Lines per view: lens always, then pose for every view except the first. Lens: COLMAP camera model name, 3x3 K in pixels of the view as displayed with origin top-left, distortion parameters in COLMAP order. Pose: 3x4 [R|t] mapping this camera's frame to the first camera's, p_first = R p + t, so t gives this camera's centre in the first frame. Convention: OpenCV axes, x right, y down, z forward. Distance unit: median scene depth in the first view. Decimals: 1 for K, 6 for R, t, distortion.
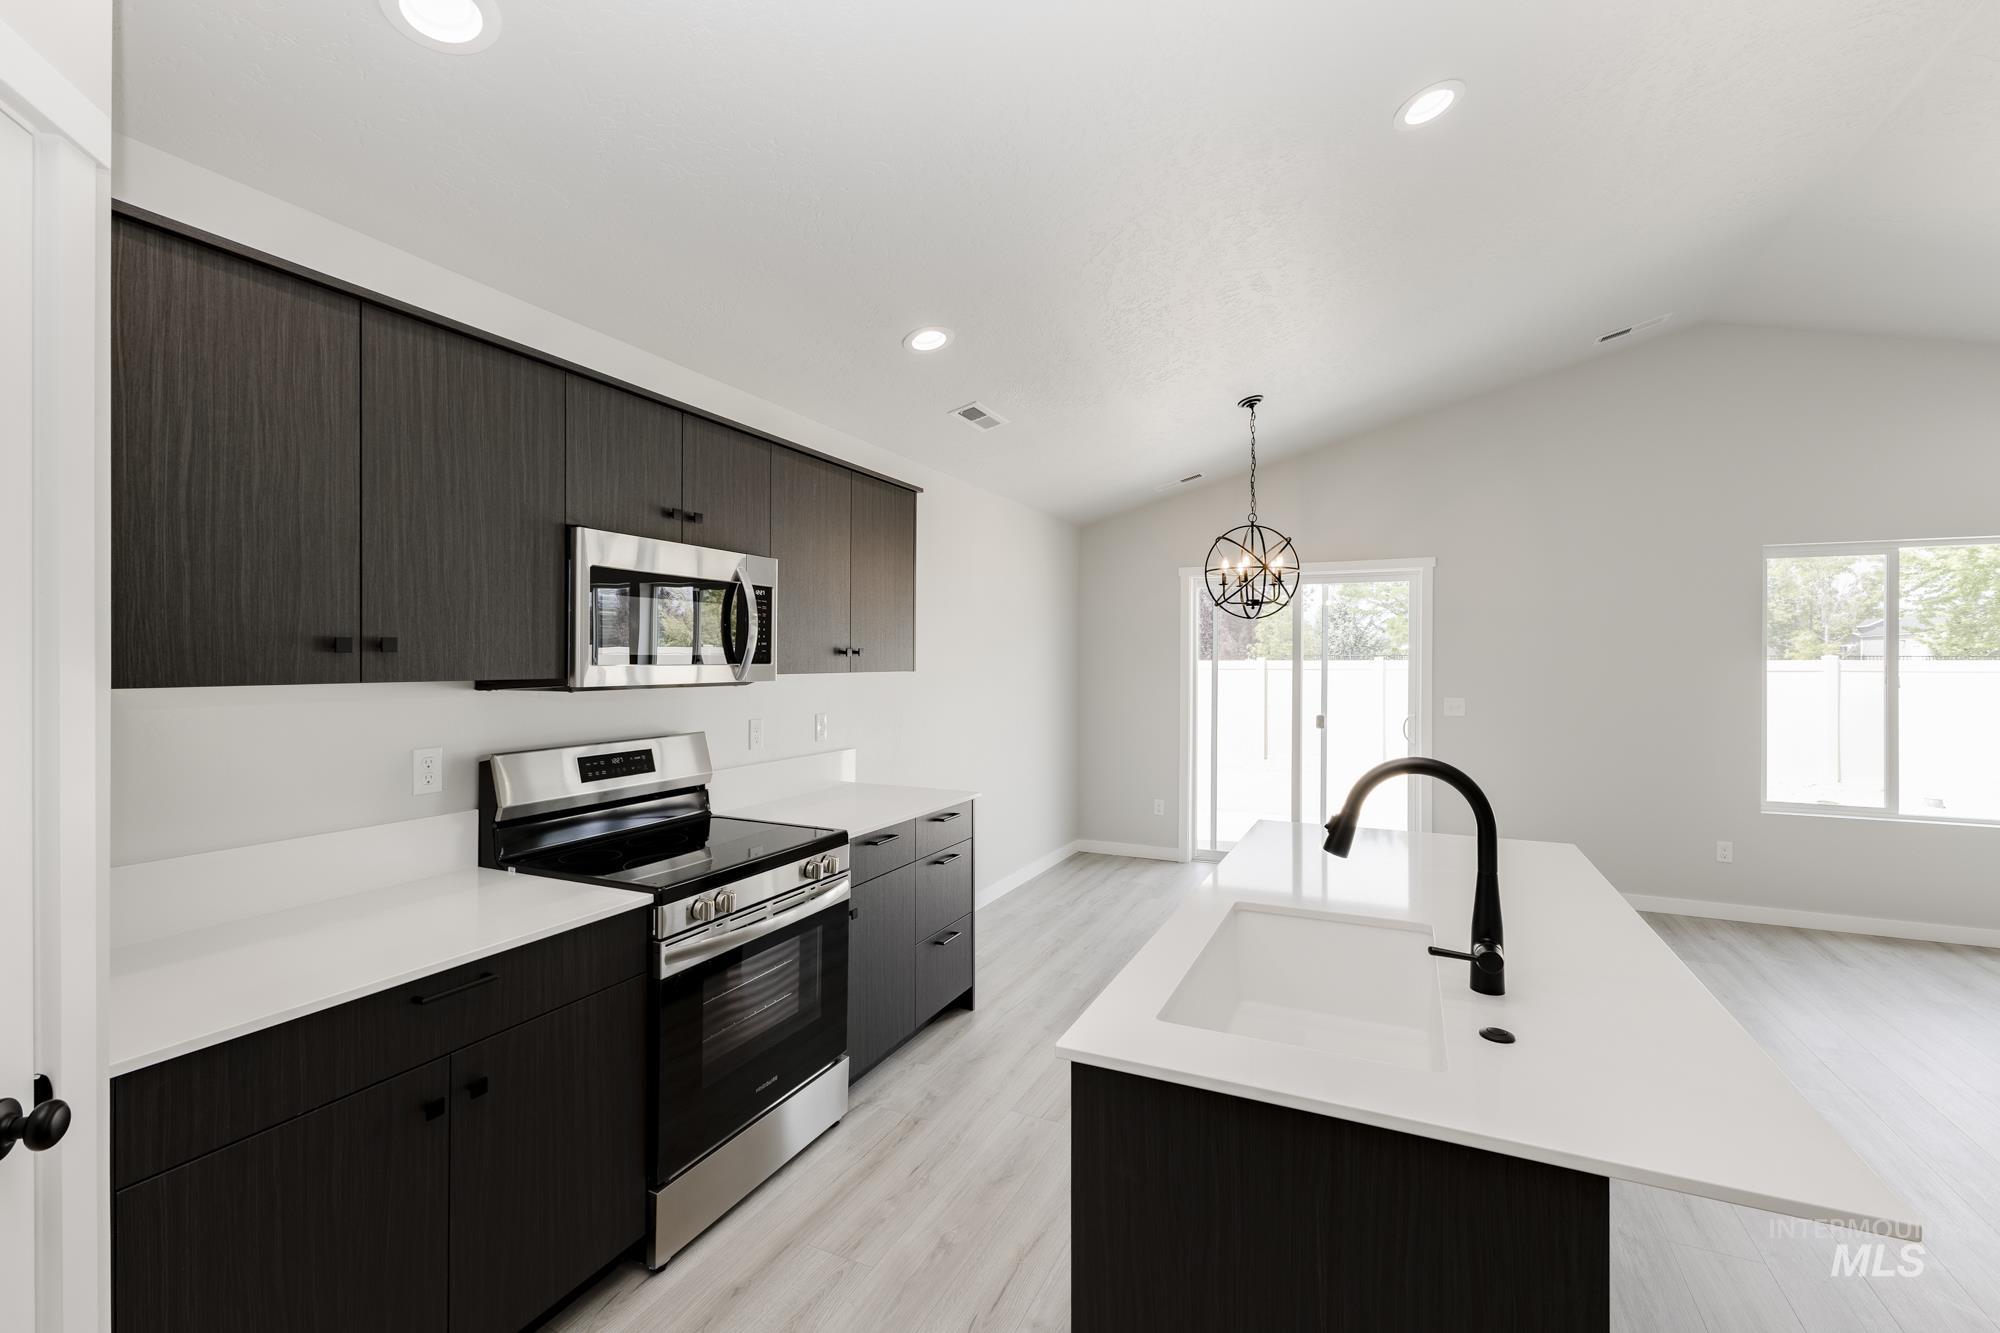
lens RADIAL K [[843.1, 0, 1042.9], [0, 843.1, 662.1], [0, 0, 1]] dist [0.001515, -0.000052]
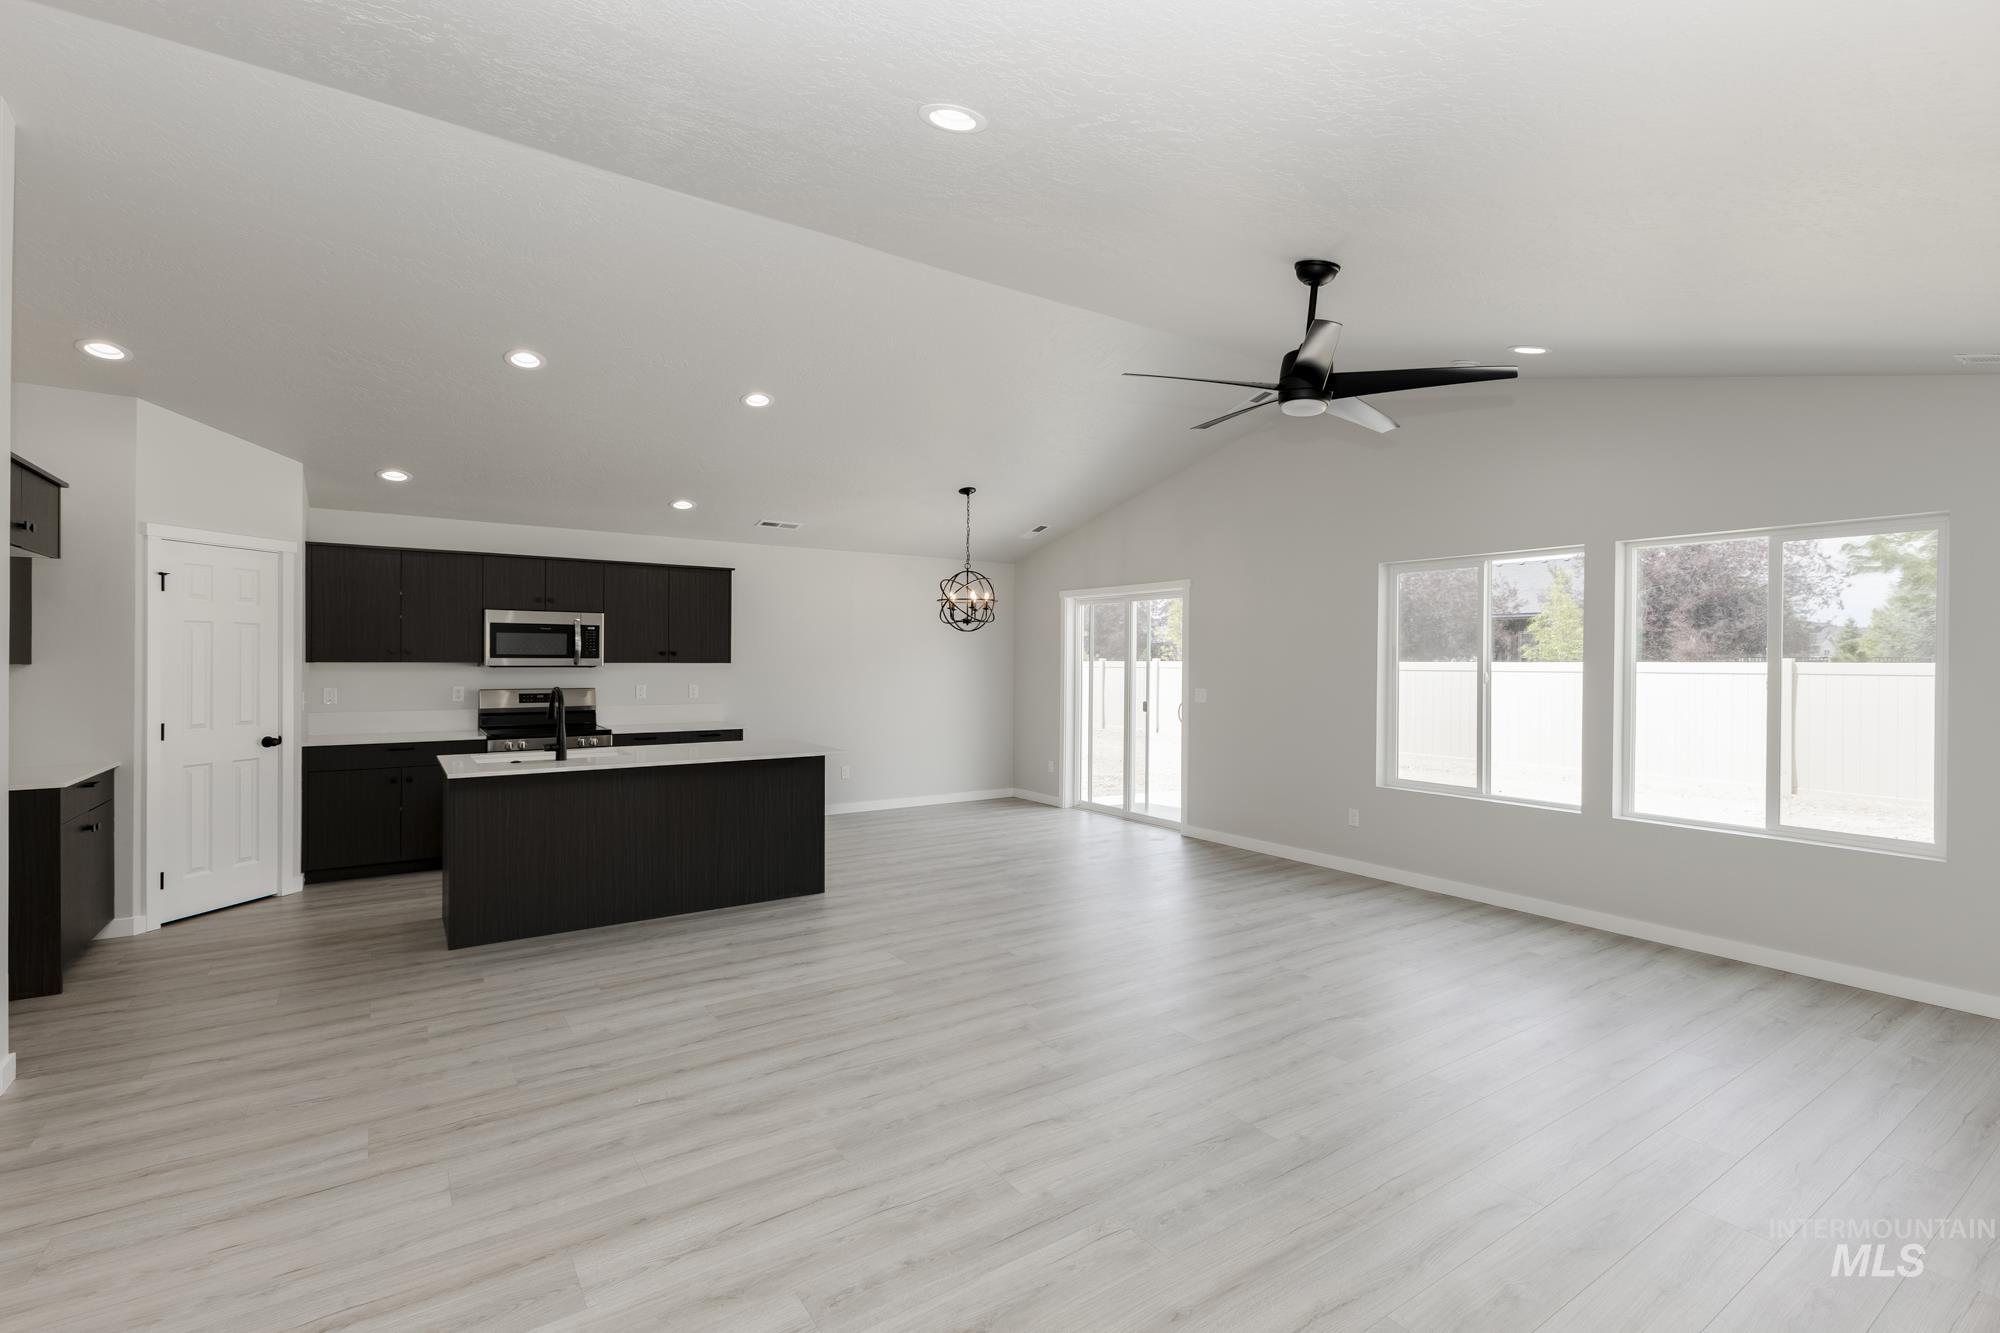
lens RADIAL K [[877.7, 0, 1118.1], [0, 877.7, 663.2], [0, 0, 1]] dist [0.001902, 0.000246]
pose [[0.895653, 0.003401, -0.444740, 1.043488], [-0.004326, 0.999990, -0.001065, 0.005990], [0.444732, 0.002877, 0.895659, -0.275274]]
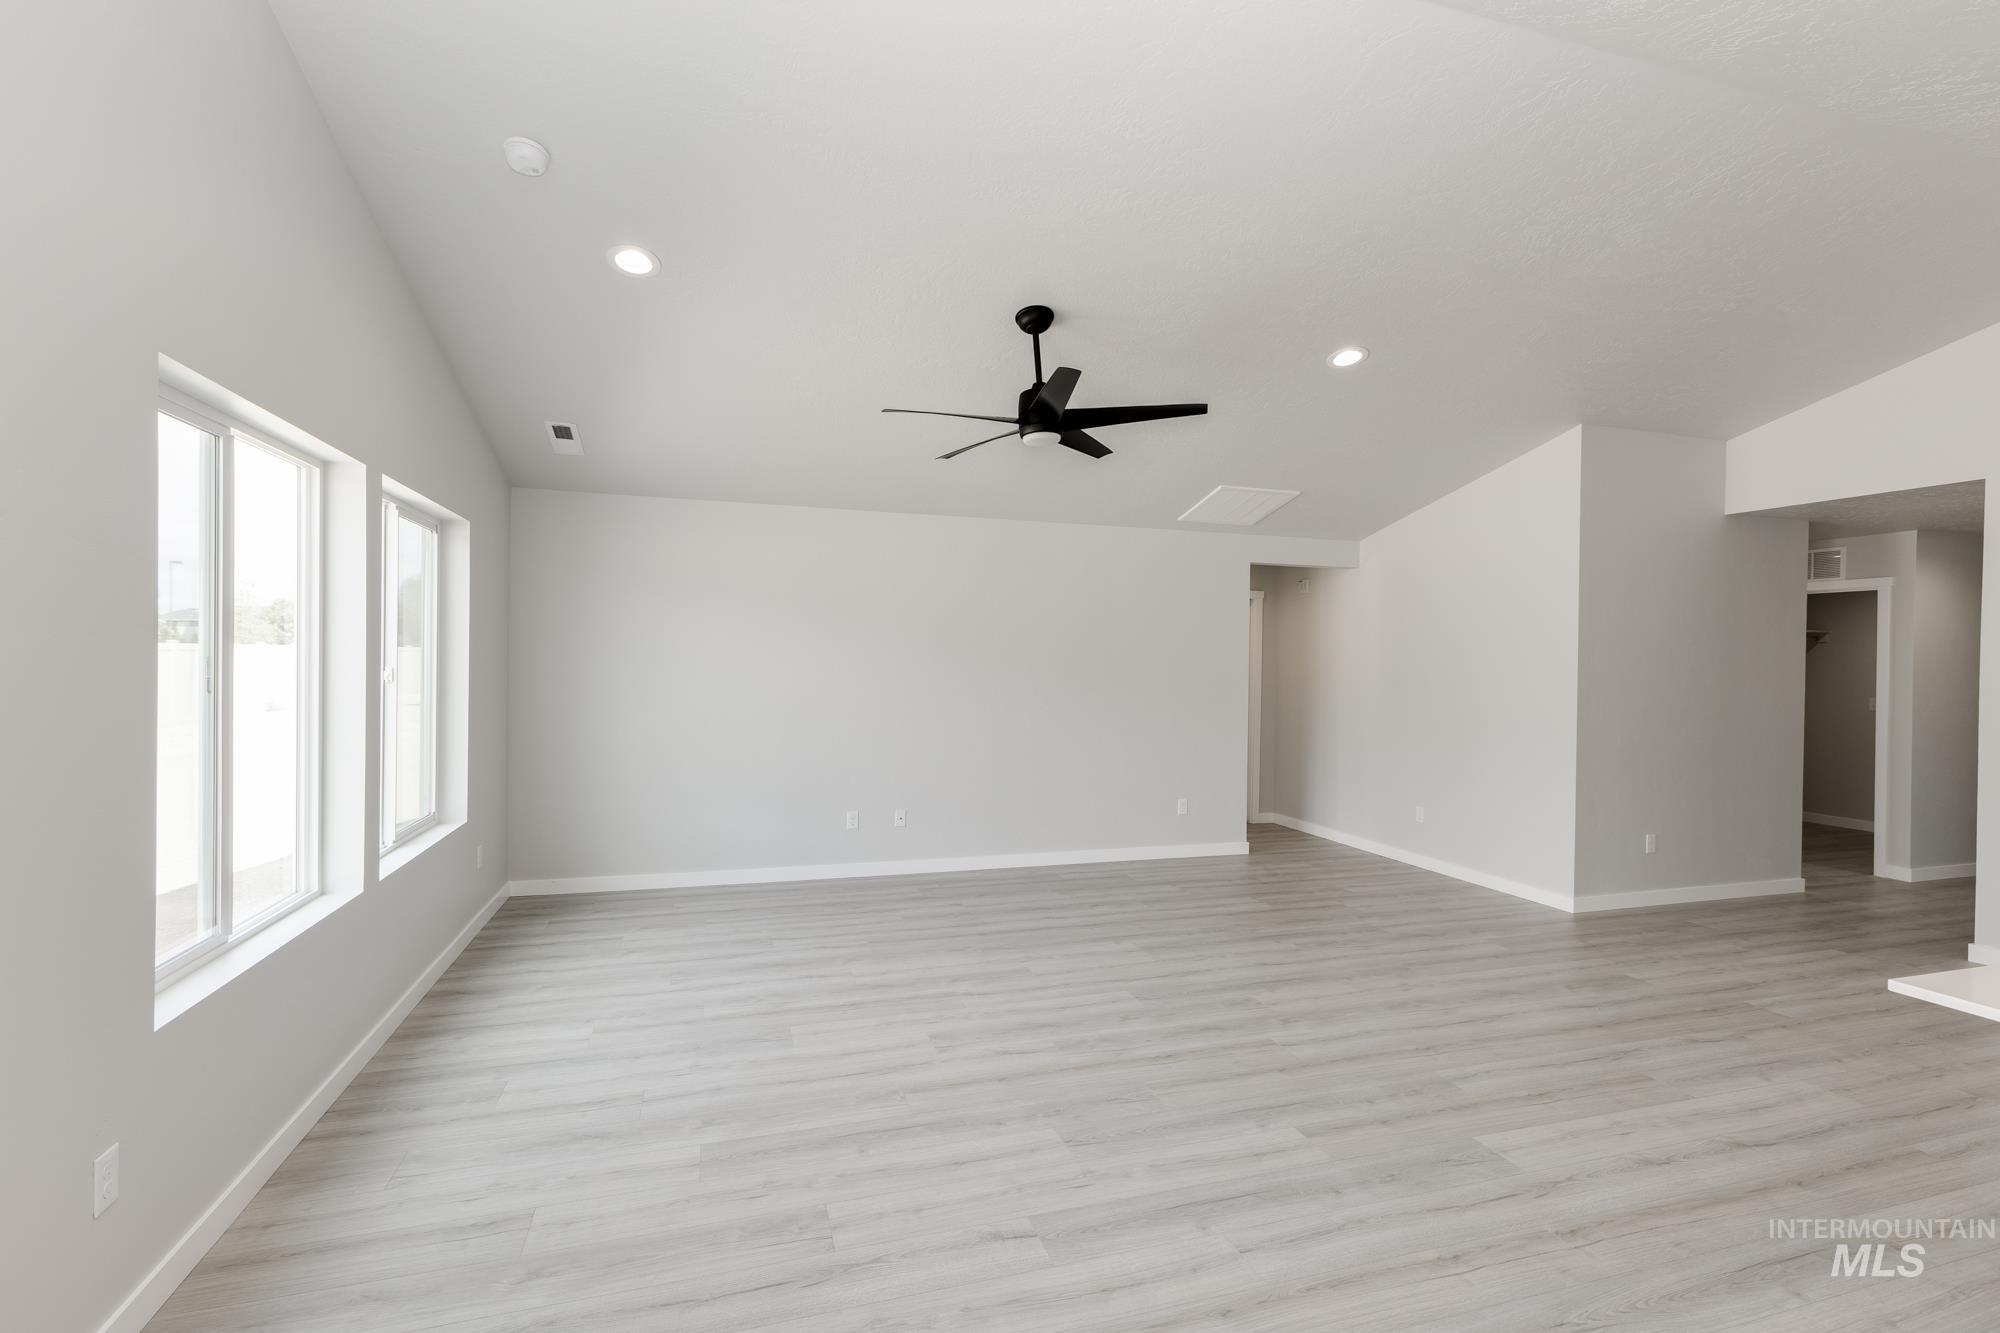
lens RADIAL K [[882.0, 0, 1017.4], [0, 882.0, 659.9], [0, 0, 1]] dist [0.002865, 0.000313]
pose [[-0.637717, -0.013878, 0.770145, 0.269337], [-0.012438, 0.999893, 0.007719, -0.001522], [-0.770170, -0.004657, -0.637822, 0.927315]]
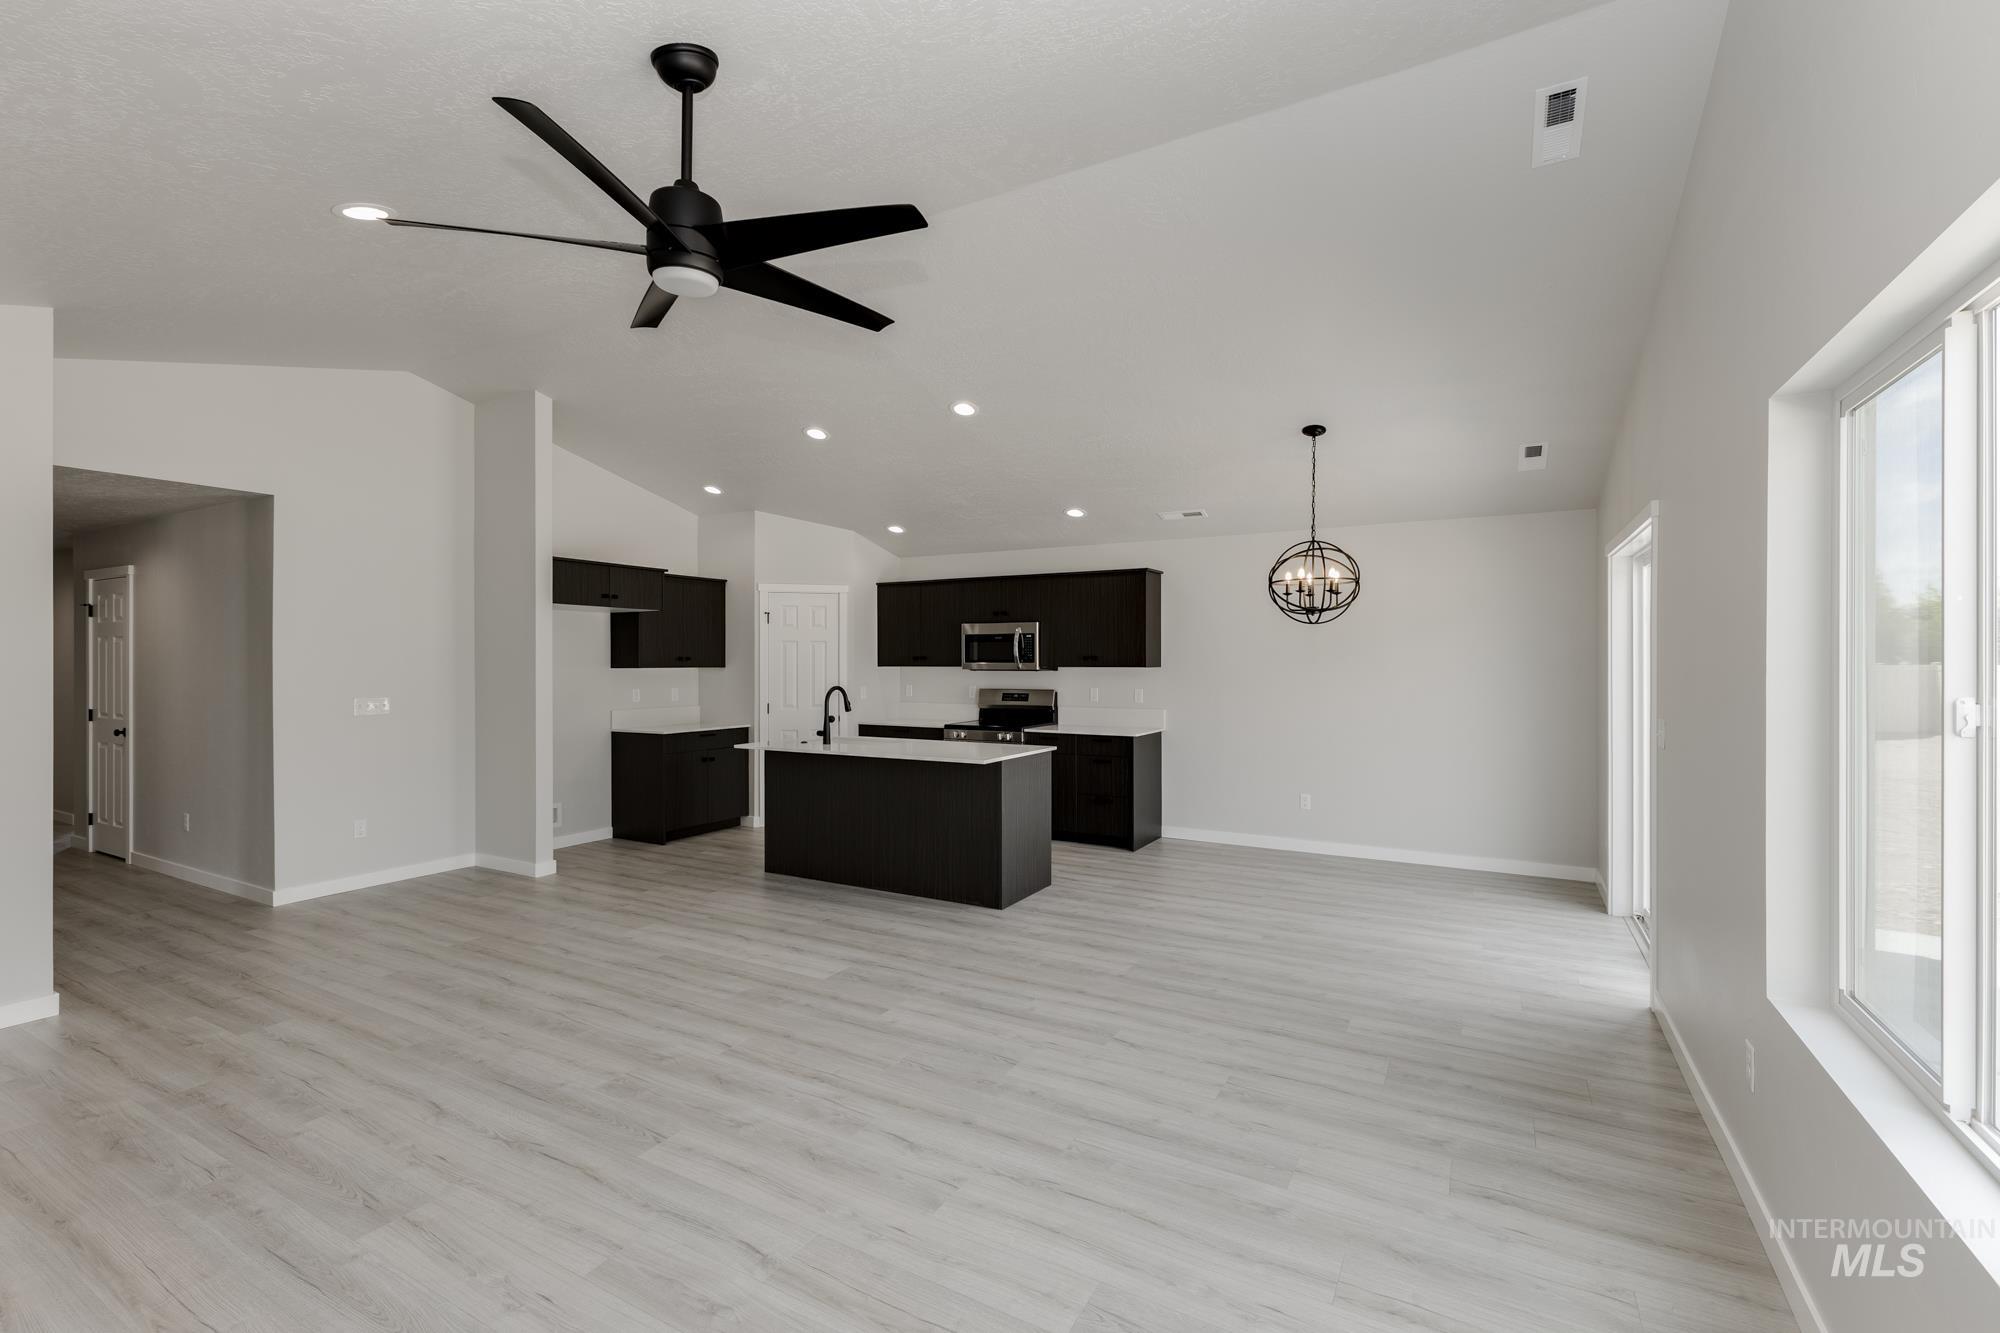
lens RADIAL K [[975.2, 0, 1032.2], [0, 975.2, 665.1], [0, 0, 1]] dist [0.005147, 0.000662]
pose [[-0.084974, -0.000409, -0.996383, 1.358293], [-0.004283, 0.999991, -0.000046, 0.004164], [0.996374, 0.004264, -0.084975, 0.635374]]
